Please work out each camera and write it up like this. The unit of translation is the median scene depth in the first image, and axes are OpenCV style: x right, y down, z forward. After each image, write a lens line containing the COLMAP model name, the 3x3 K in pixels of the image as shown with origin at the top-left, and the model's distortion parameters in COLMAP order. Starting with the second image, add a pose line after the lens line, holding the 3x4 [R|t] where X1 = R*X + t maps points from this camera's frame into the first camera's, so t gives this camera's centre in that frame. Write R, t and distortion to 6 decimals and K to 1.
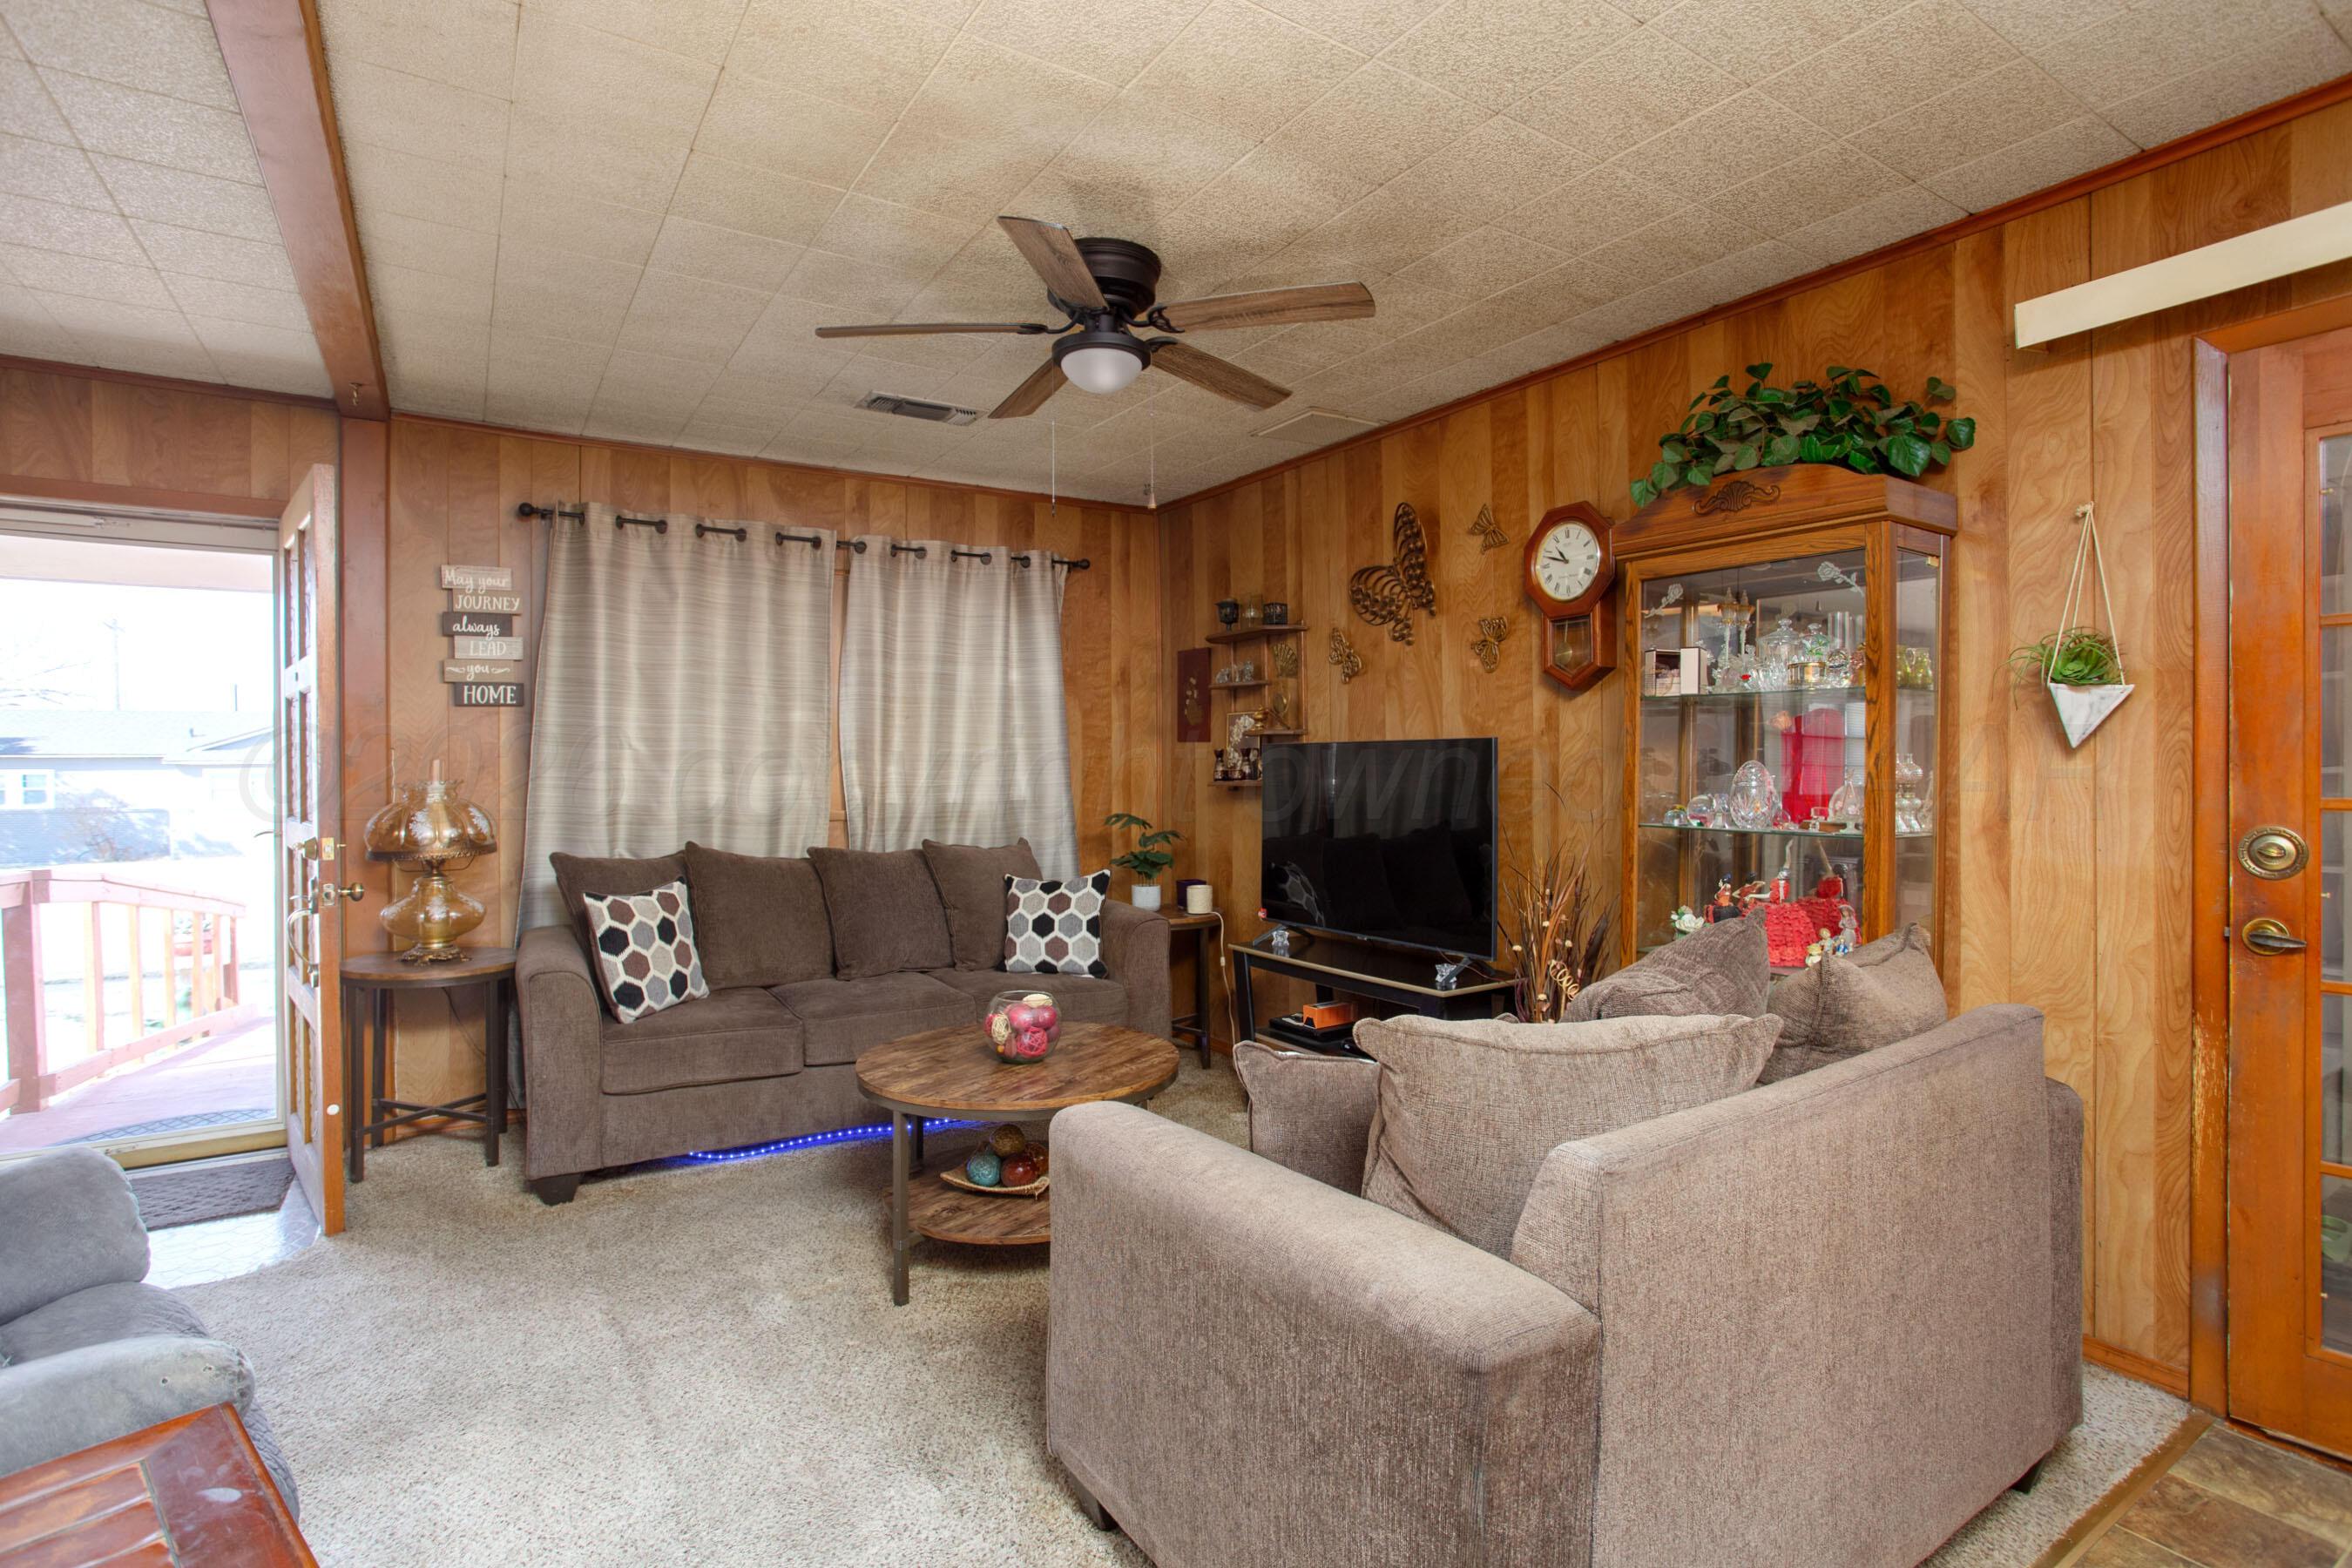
lens RADIAL K [[1165.4, 0, 1177.2], [0, 1165.4, 773.1], [0, 0, 1]] dist [-0.041474, 0.010795]
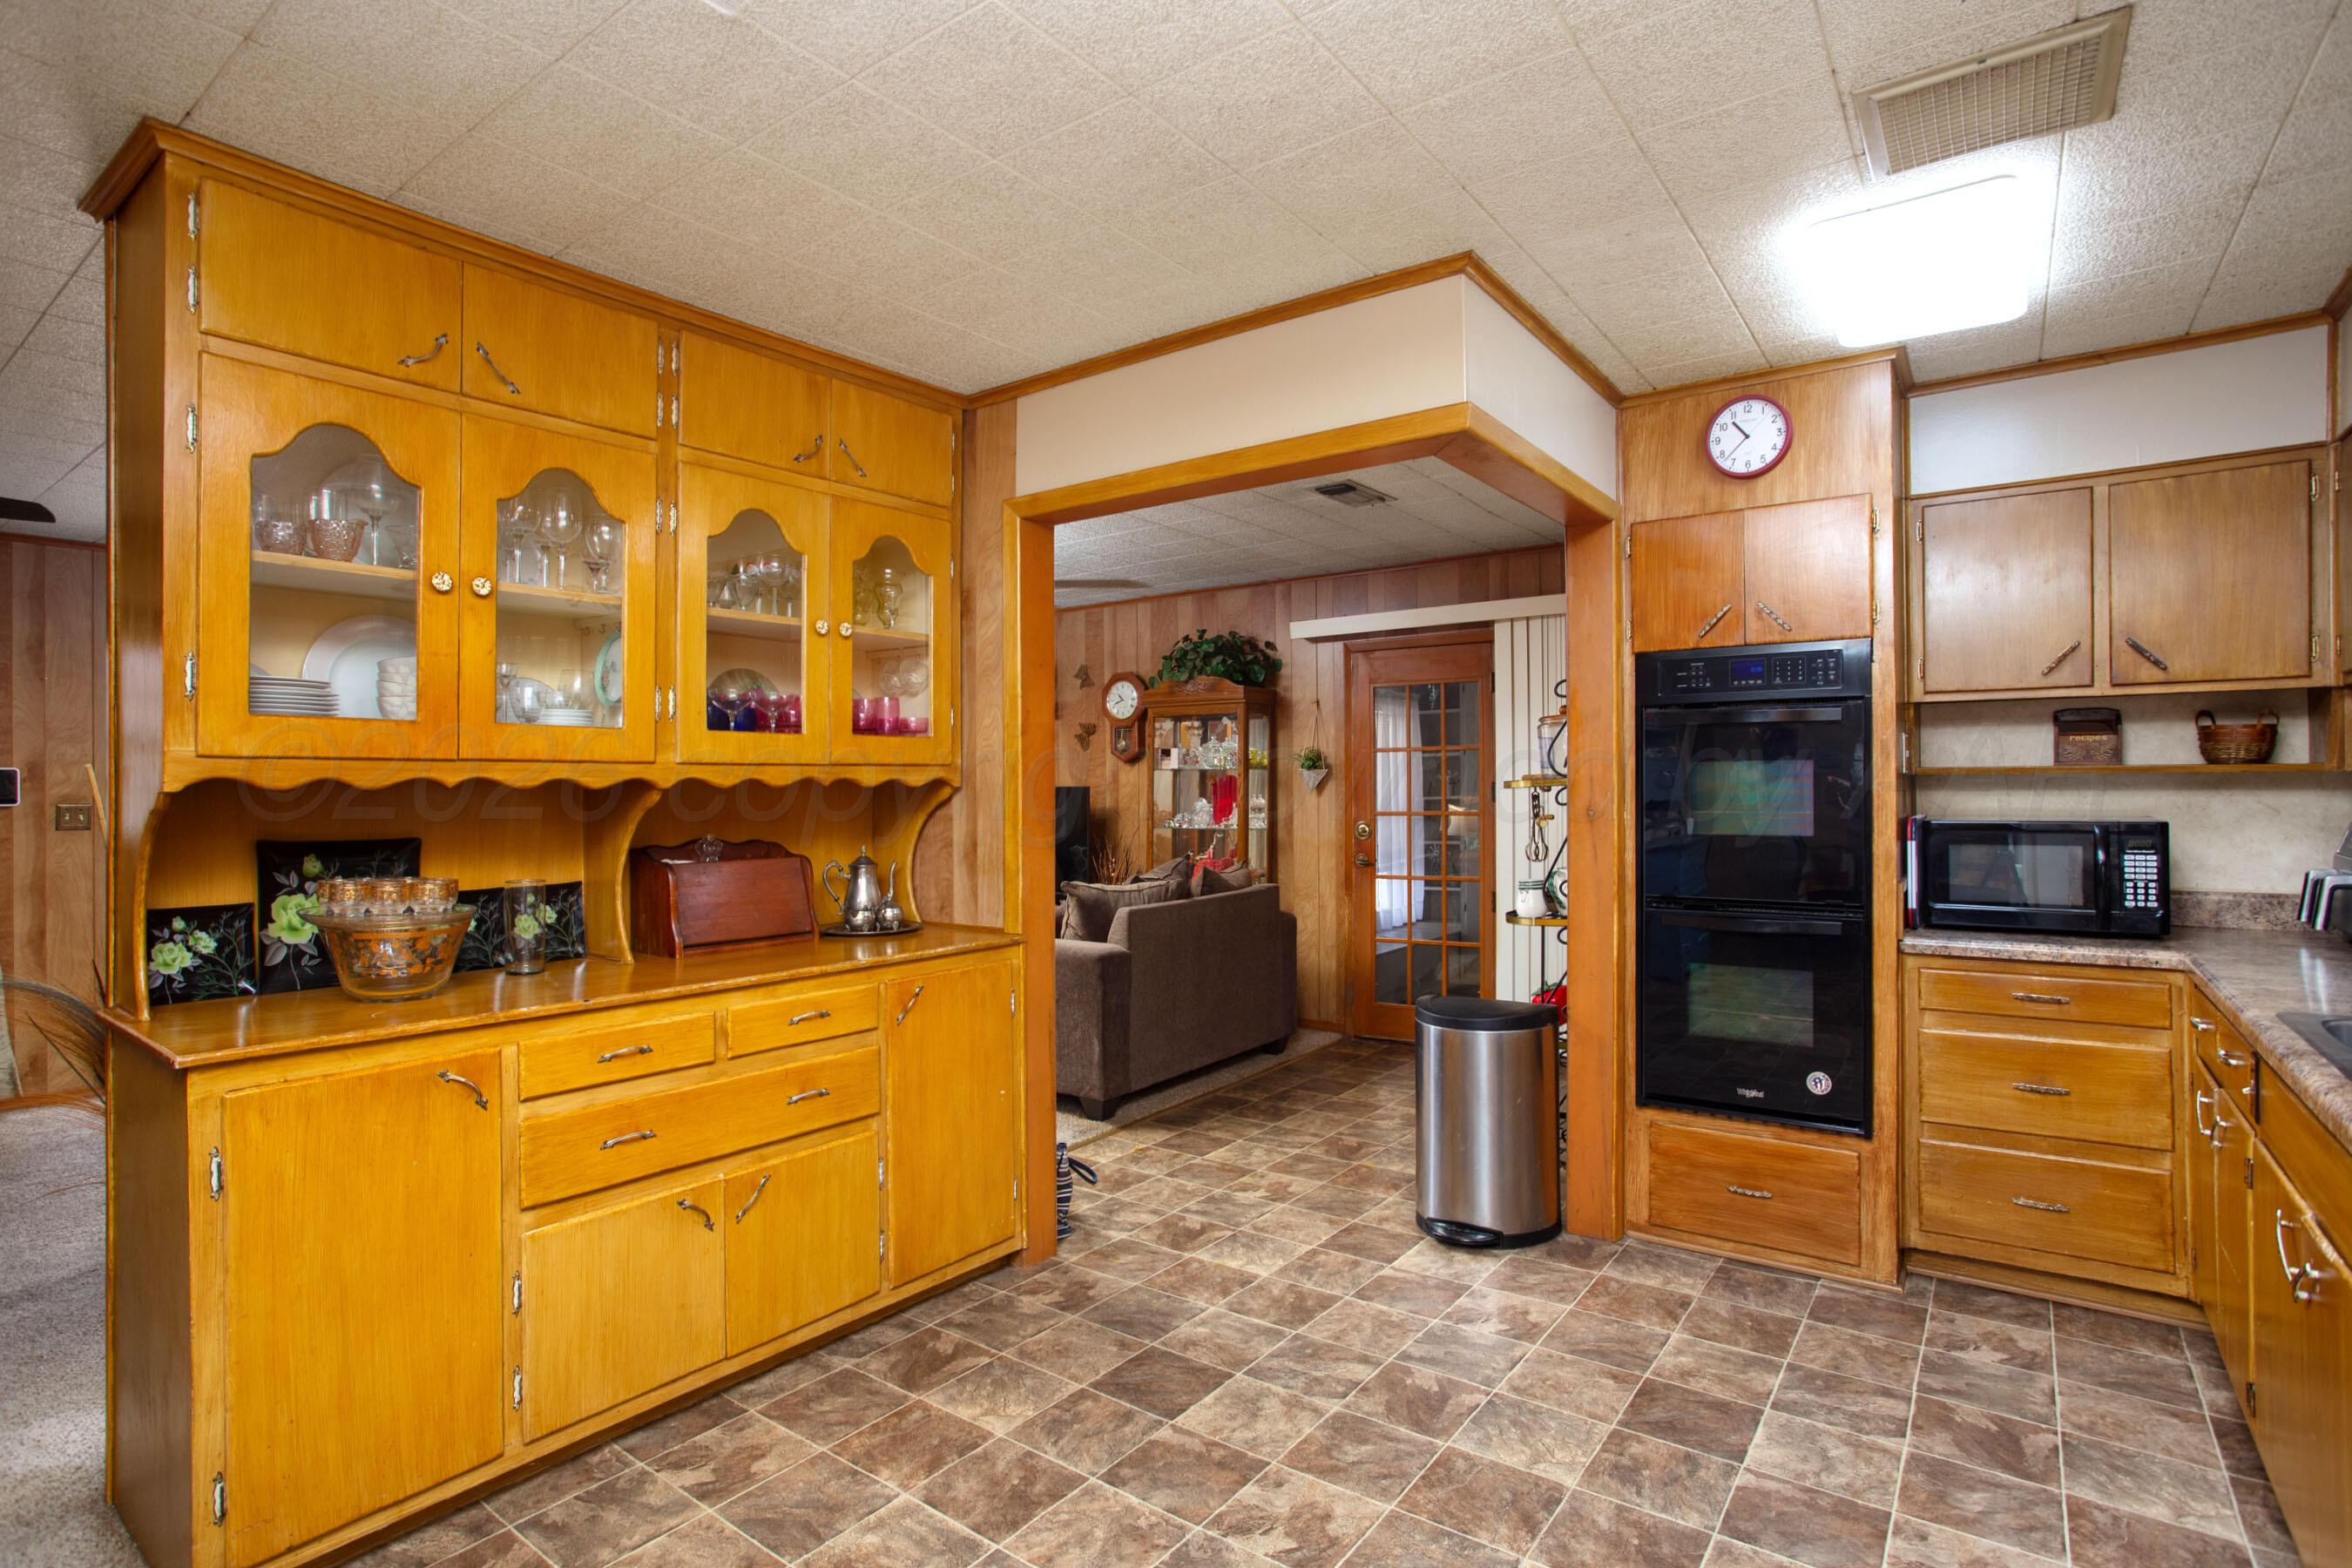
lens RADIAL K [[1165.4, 0, 1174.7], [0, 1165.4, 789.6], [0, 0, 1]] dist [-0.041474, 0.010795]
pose [[0.933011, -0.002952, 0.359835, -0.314970], [0.005162, 0.999973, -0.005183, -0.013731], [-0.359811, 0.006693, 0.933001, -0.939430]]
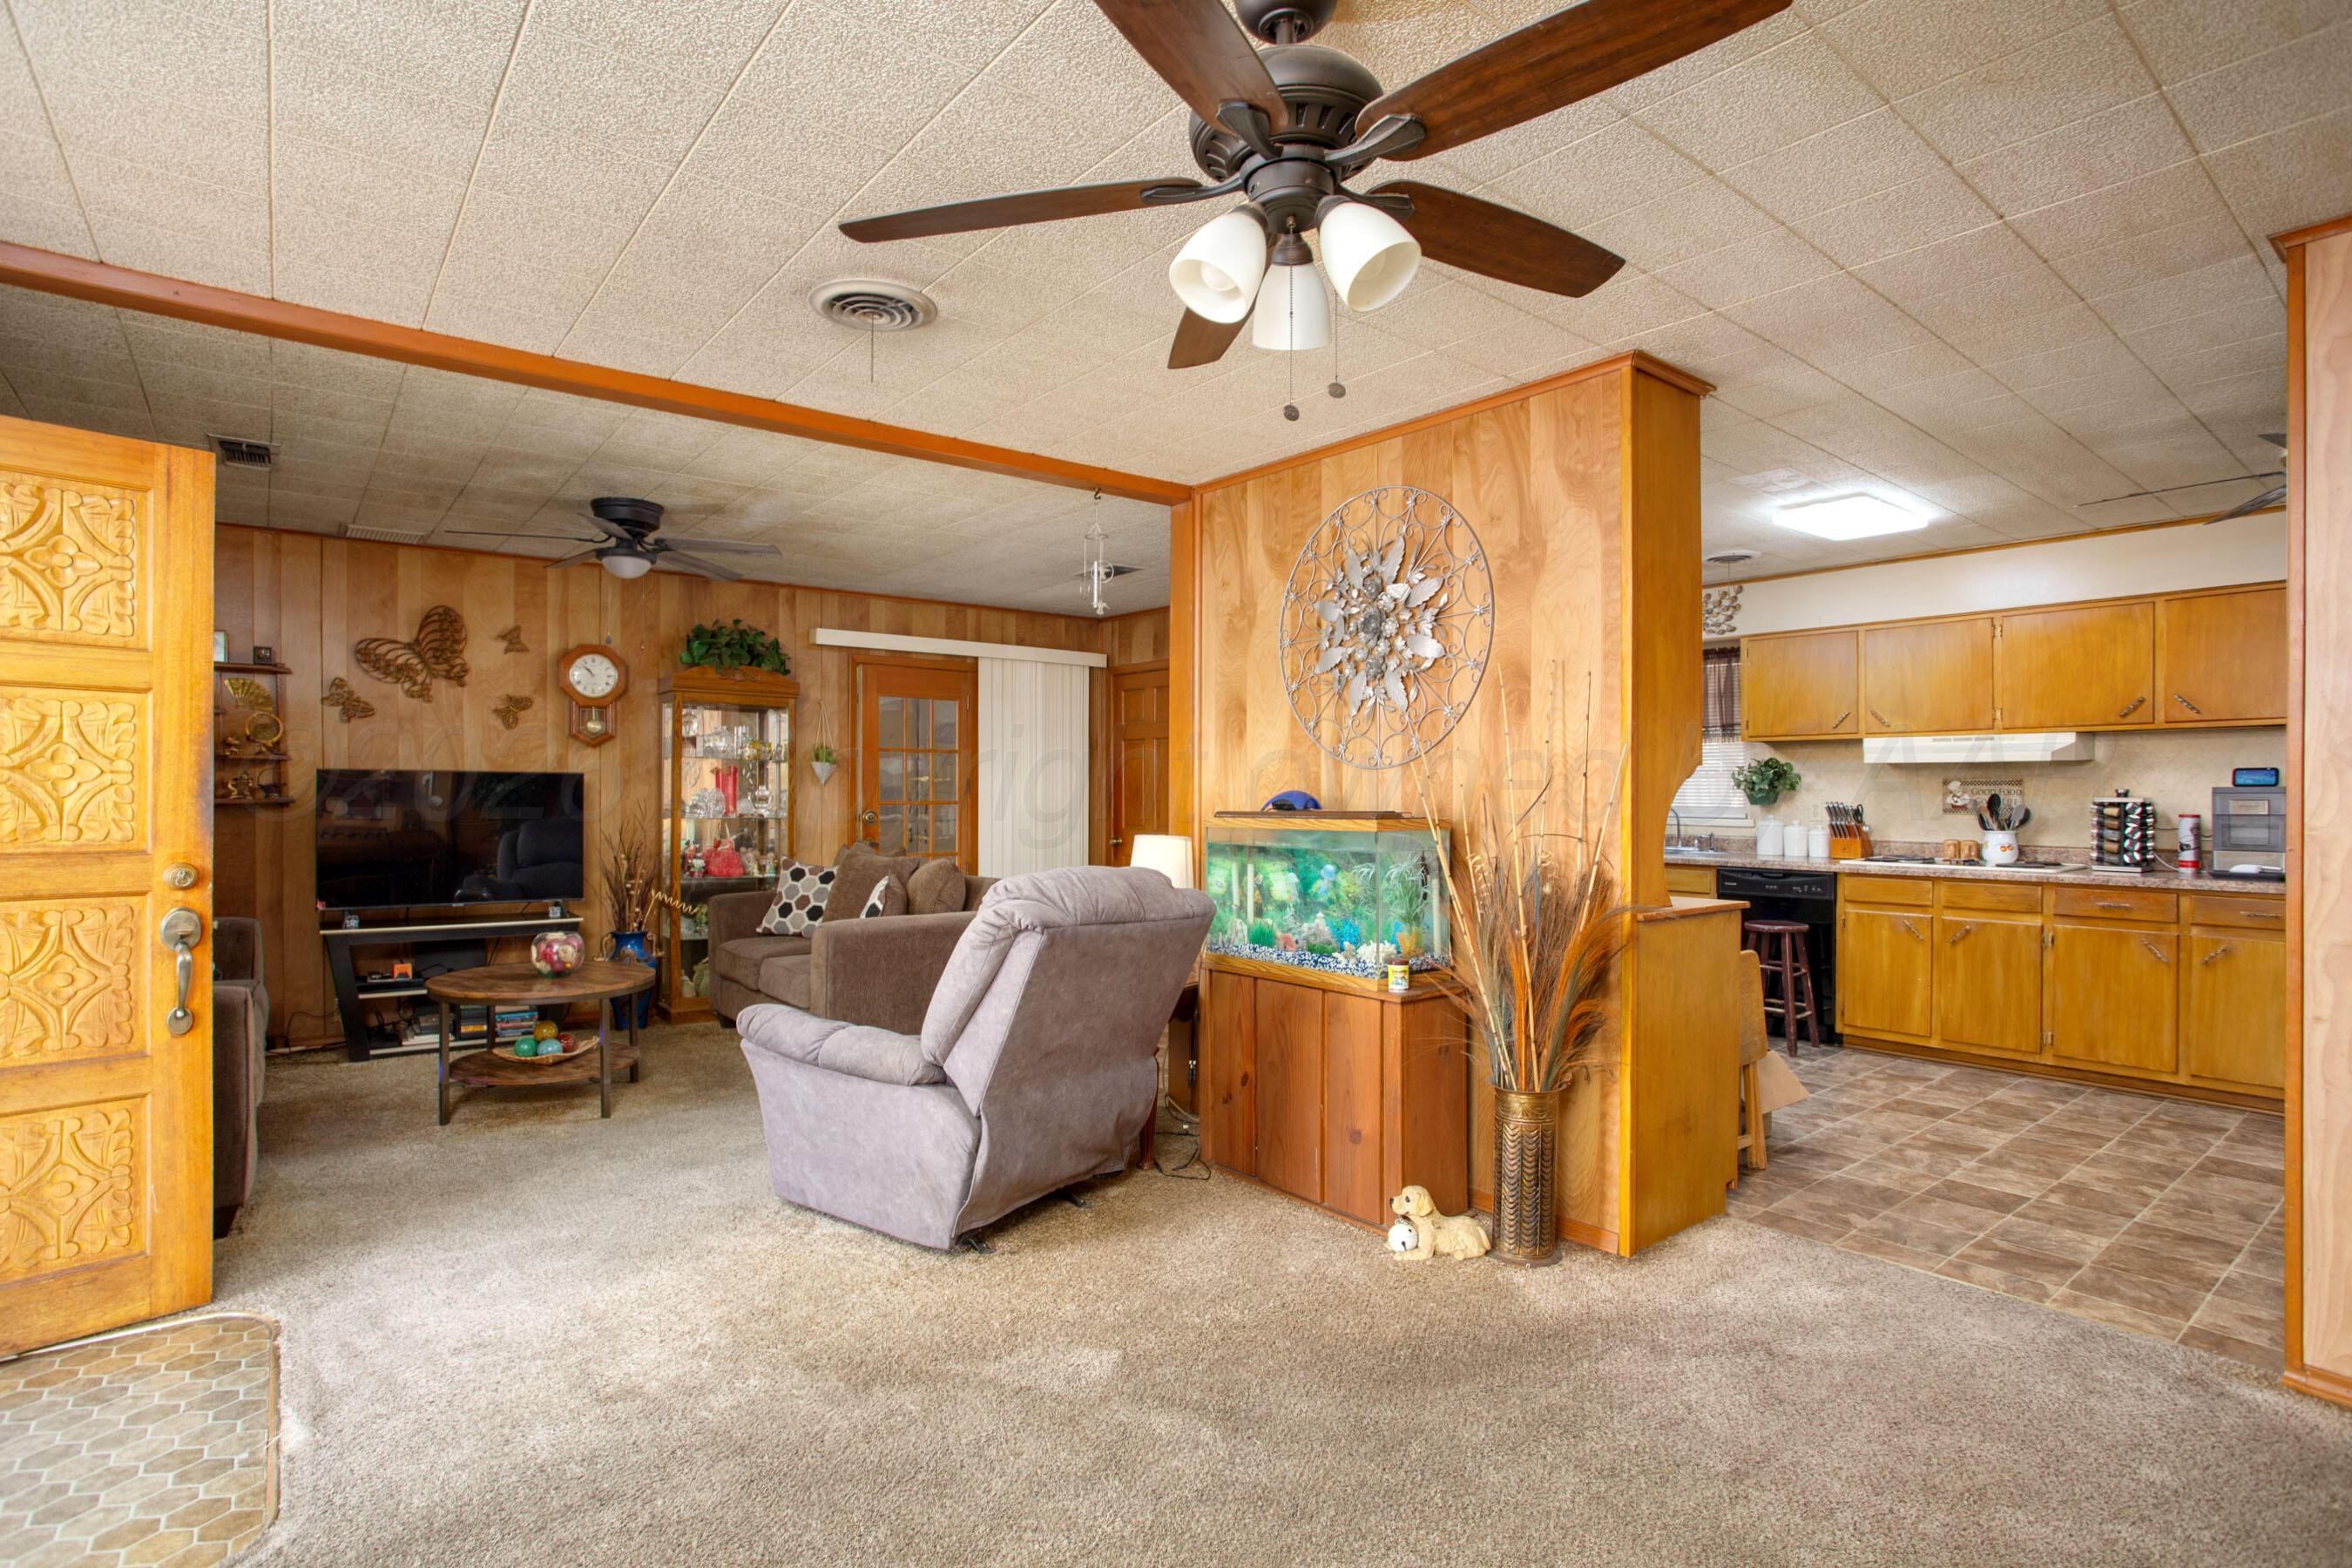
lens RADIAL K [[1165.4, 0, 1184.0], [0, 1165.4, 781.6], [0, 0, 1]] dist [-0.041474, 0.010795]
pose [[-0.119064, 0.013104, 0.992800, -1.527934], [0.002652, 0.999914, -0.012879, 0.007082], [-0.992883, 0.001100, -0.119089, 0.301038]]
